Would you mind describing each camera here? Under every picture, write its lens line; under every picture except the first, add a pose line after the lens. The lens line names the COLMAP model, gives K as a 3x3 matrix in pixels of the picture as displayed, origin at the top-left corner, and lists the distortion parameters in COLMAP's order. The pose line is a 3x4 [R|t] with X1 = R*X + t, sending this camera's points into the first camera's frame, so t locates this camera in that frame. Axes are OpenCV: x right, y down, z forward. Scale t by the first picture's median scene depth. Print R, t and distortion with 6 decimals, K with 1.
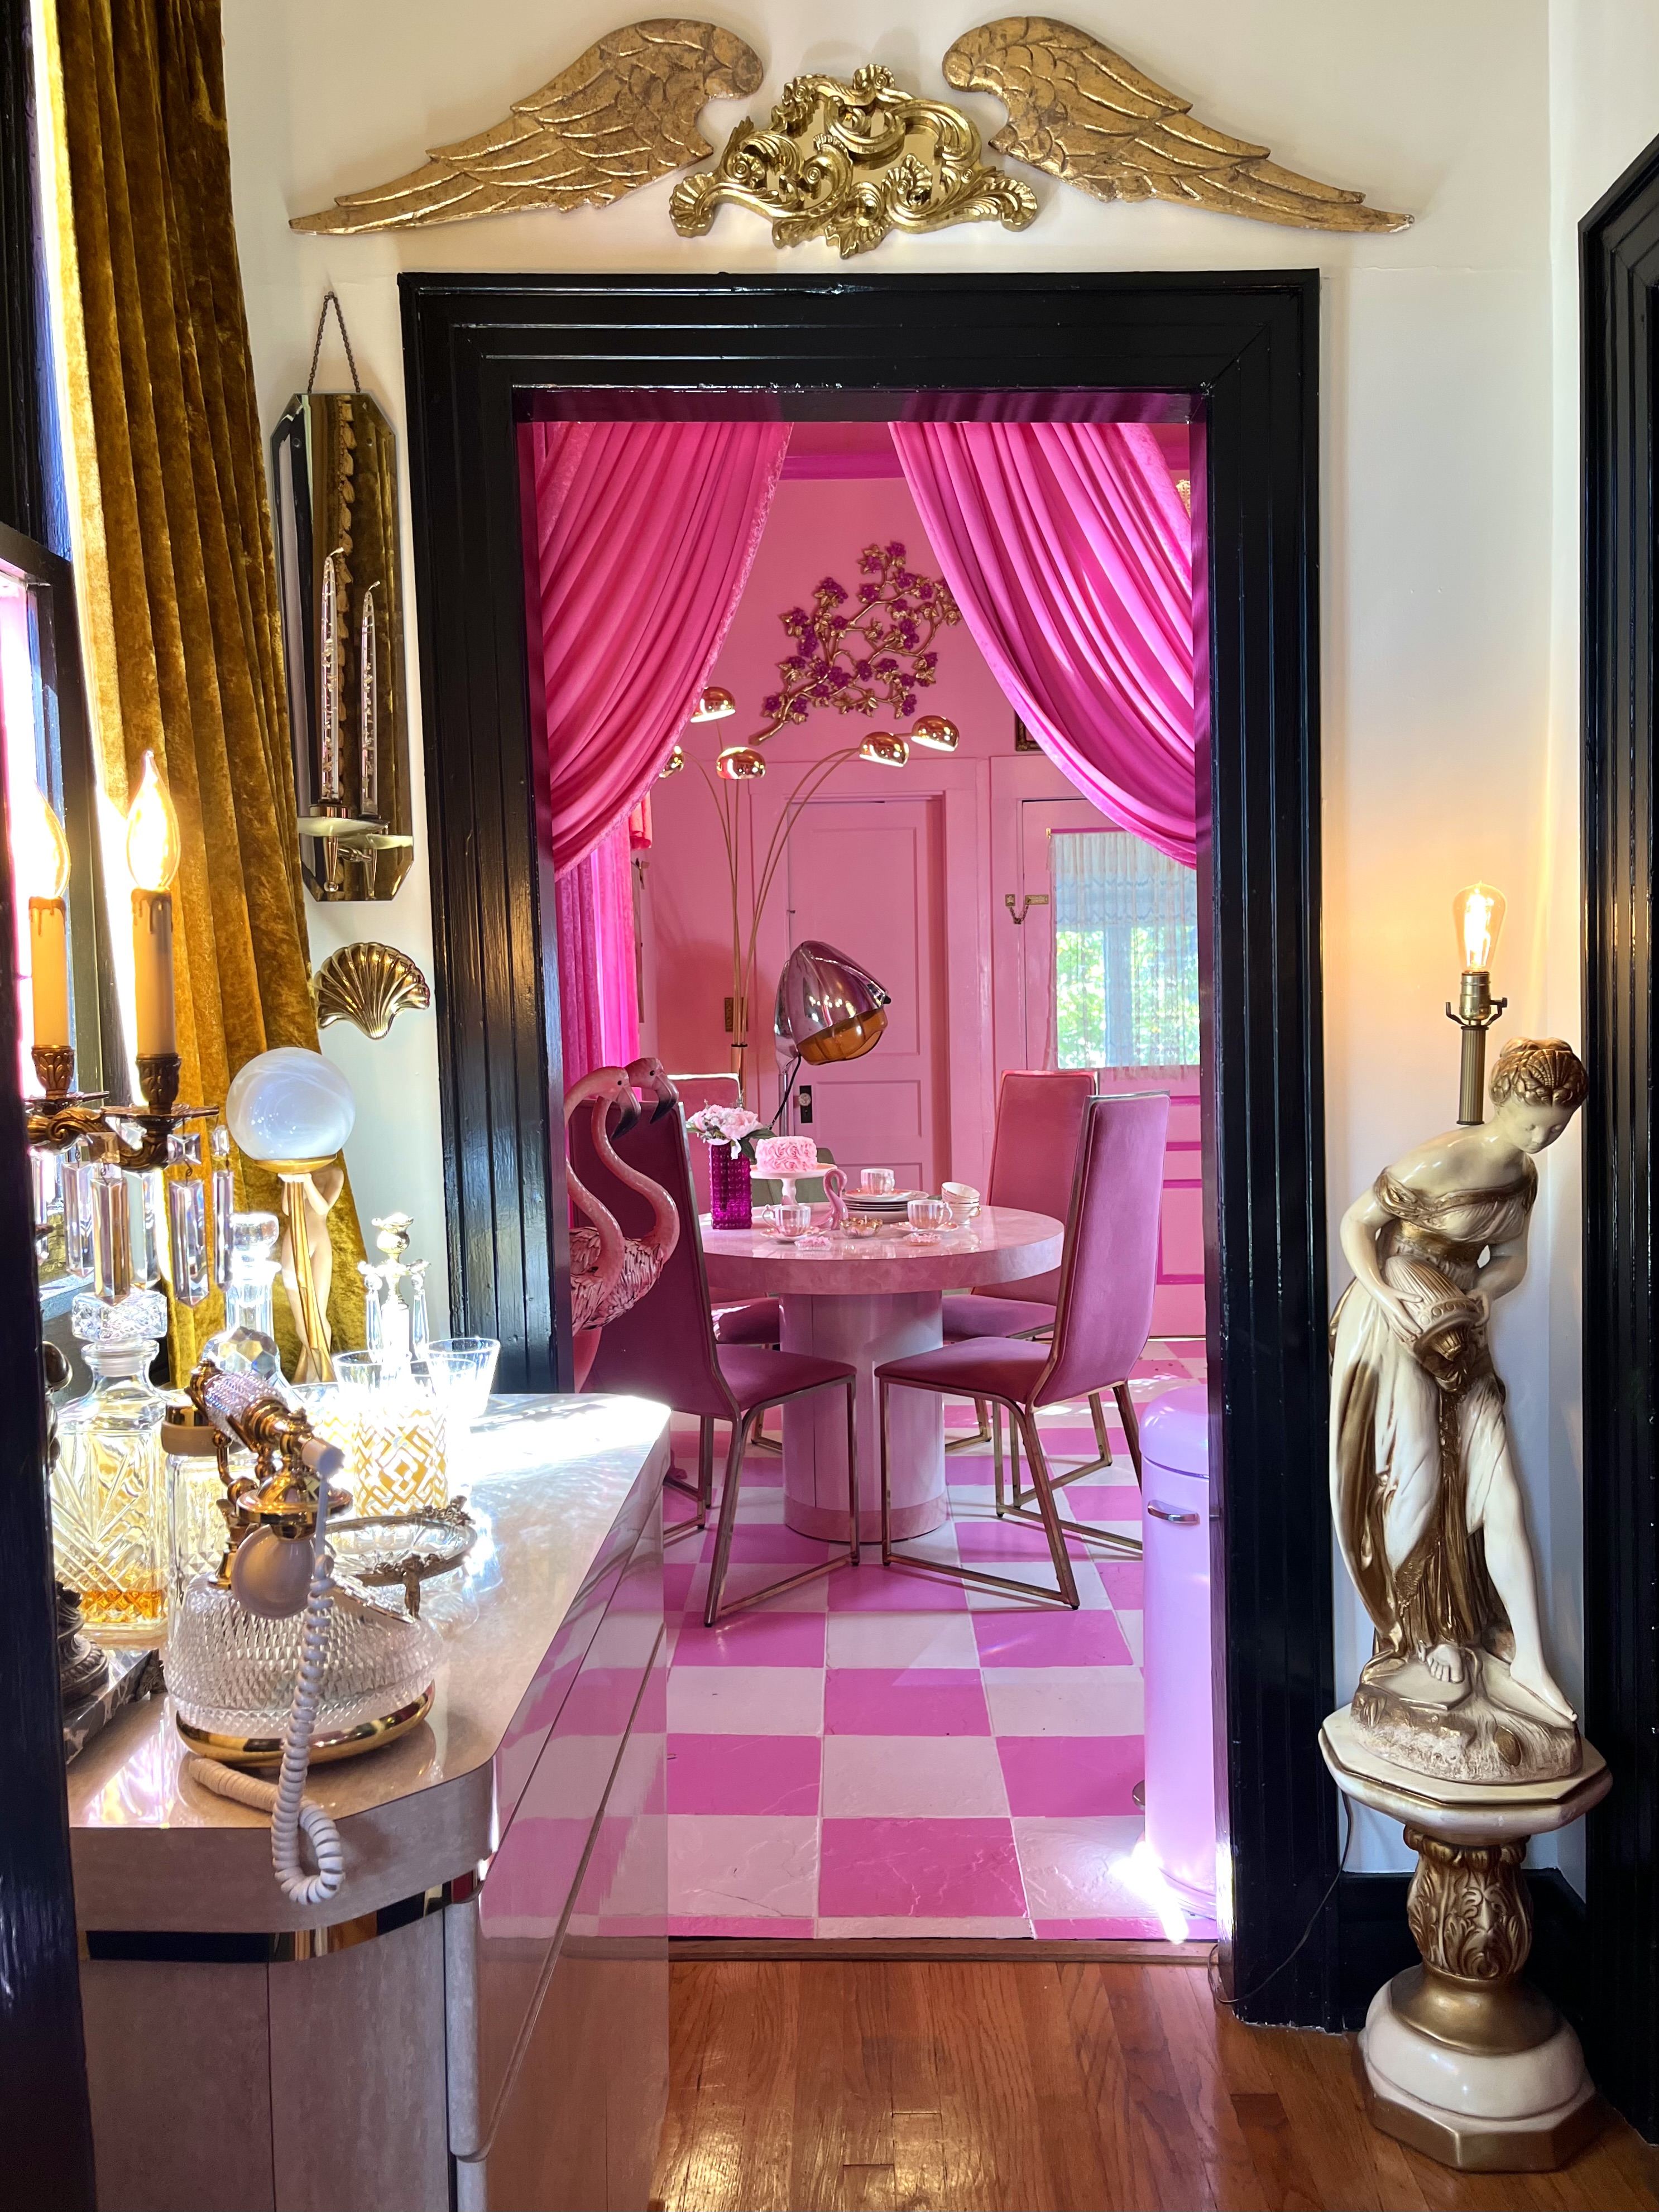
lens RADIAL K [[1713.5, 0, 863.6], [0, 1713.5, 1117.7], [0, 0, 1]] dist [0.065994, -0.104305]
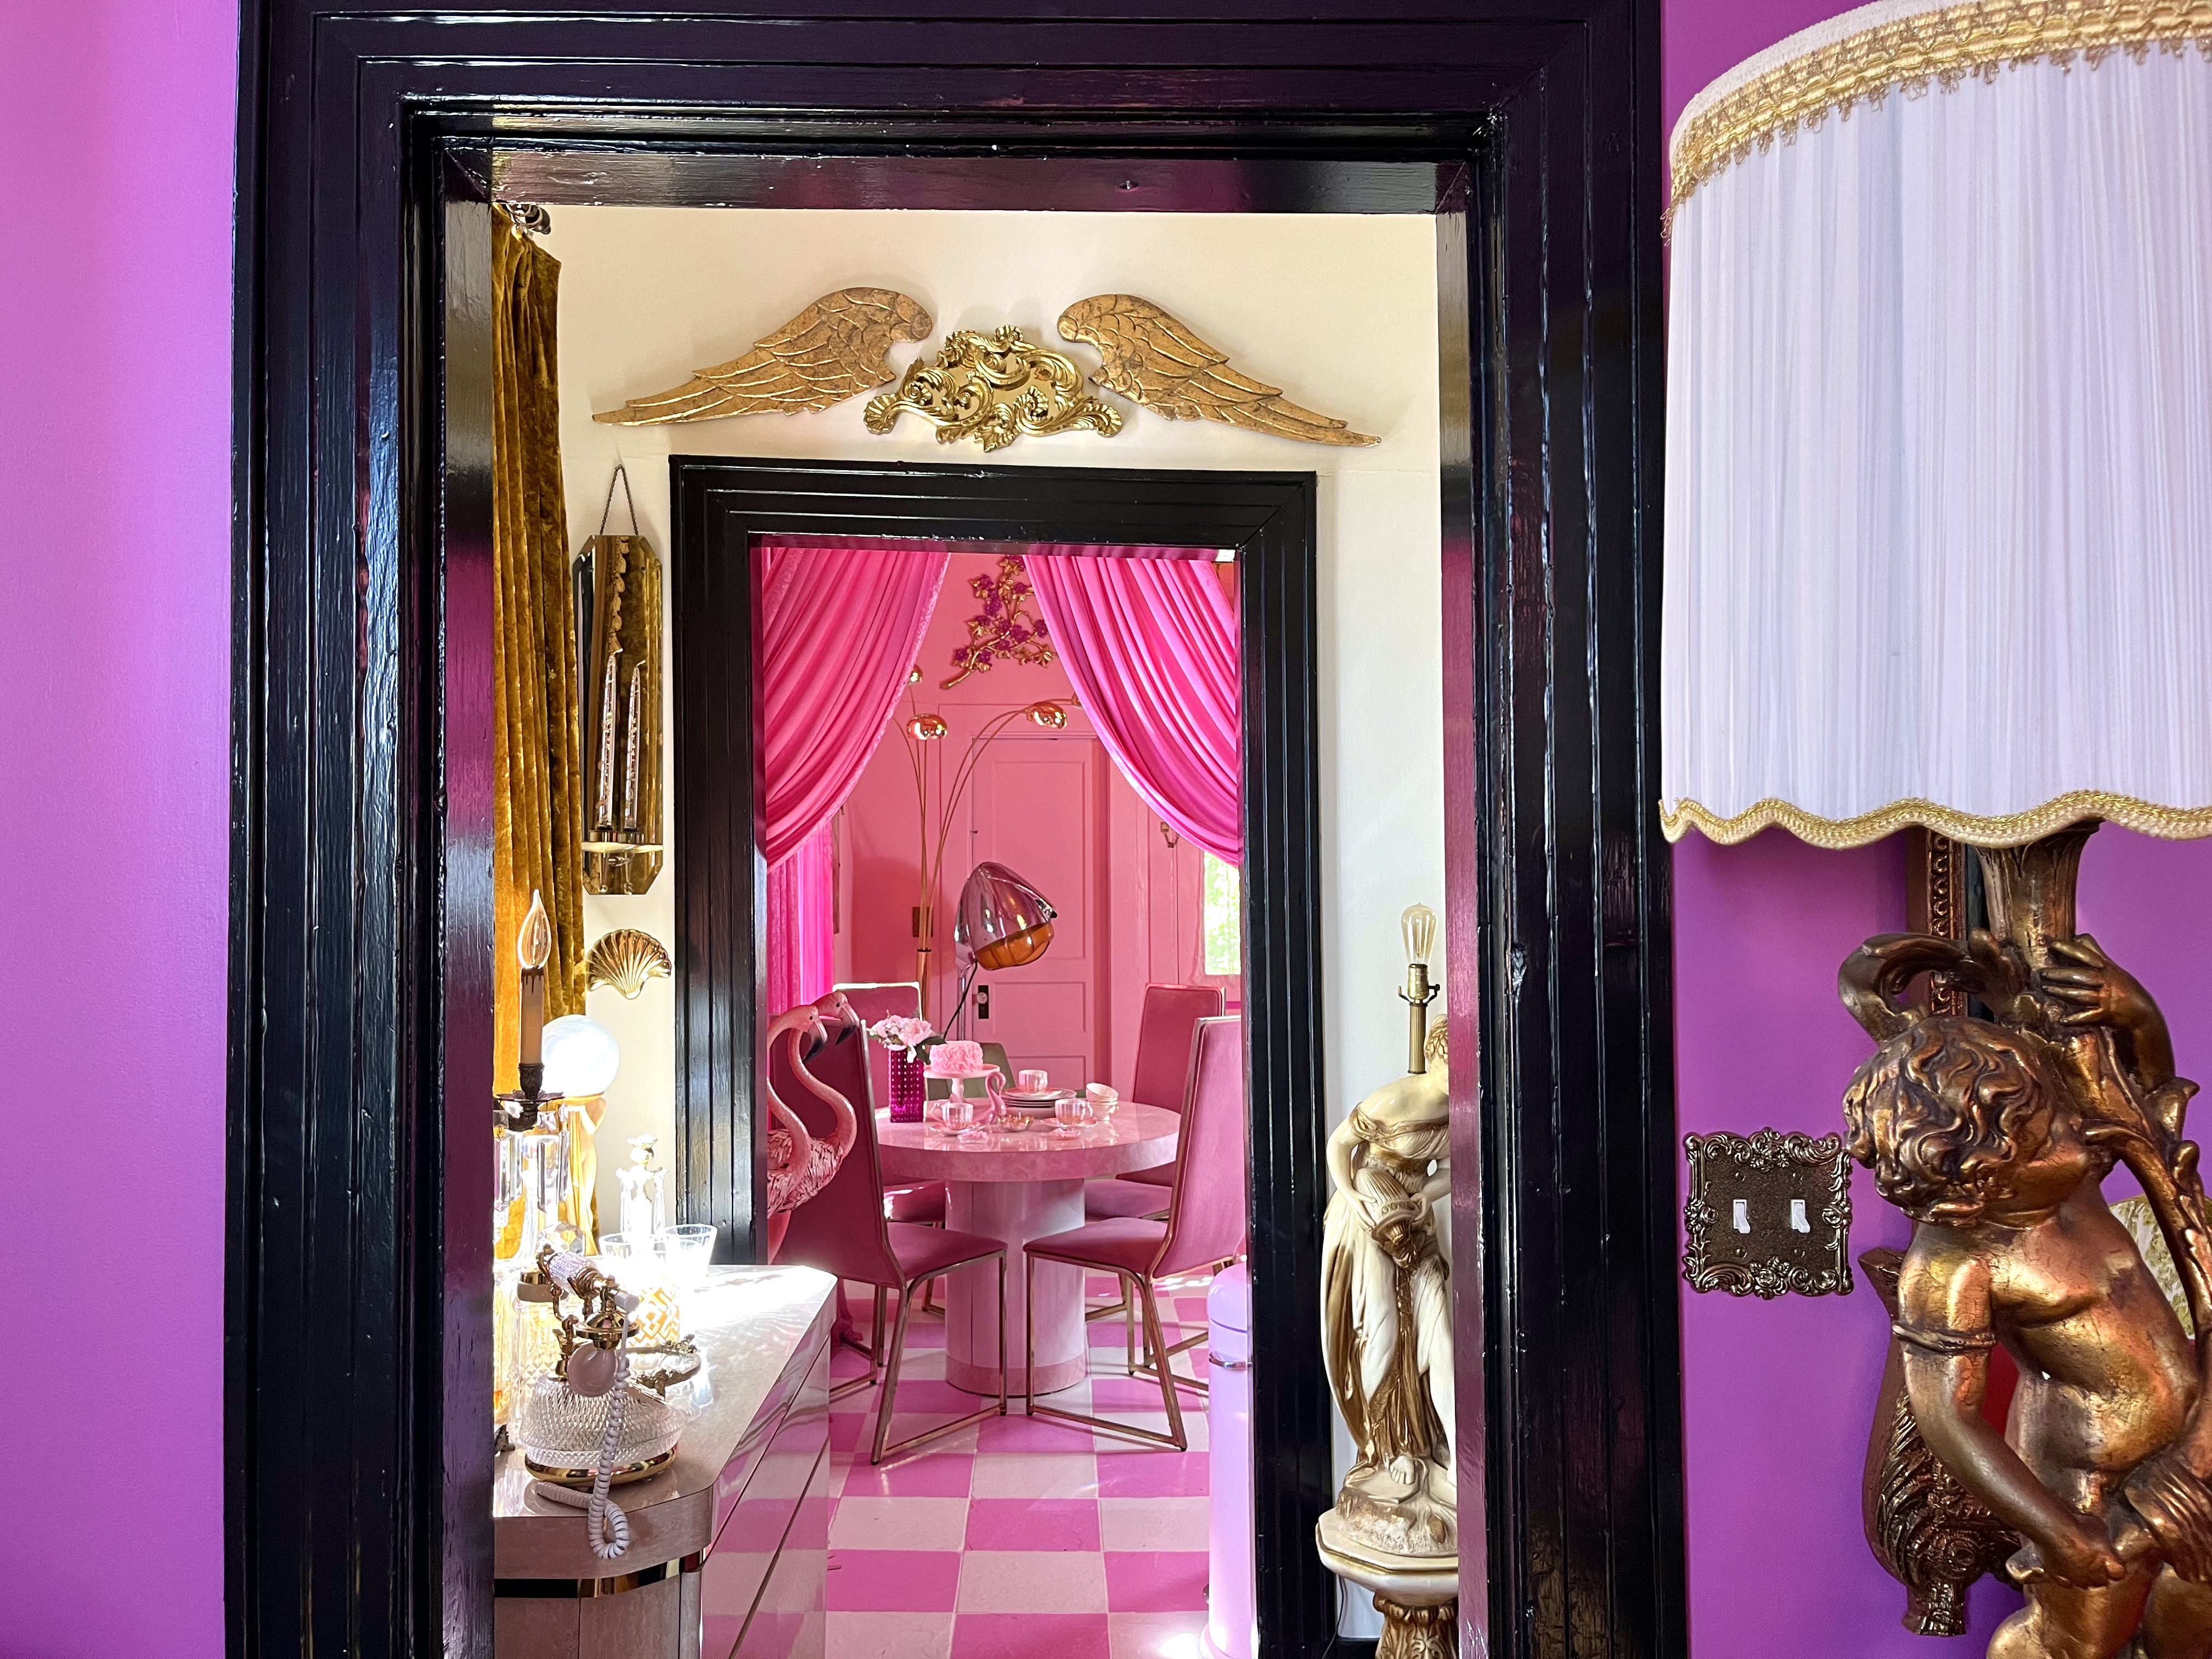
lens RADIAL K [[1702.1, 0, 1133.2], [0, 1702.1, 829.3], [0, 0, 1]] dist [0.065824, -0.148587]
pose [[0.999162, 0.016920, 0.037276, 0.062600], [-0.013482, 0.995792, -0.090643, -0.062344], [-0.038653, 0.090065, 0.995186, -0.377632]]
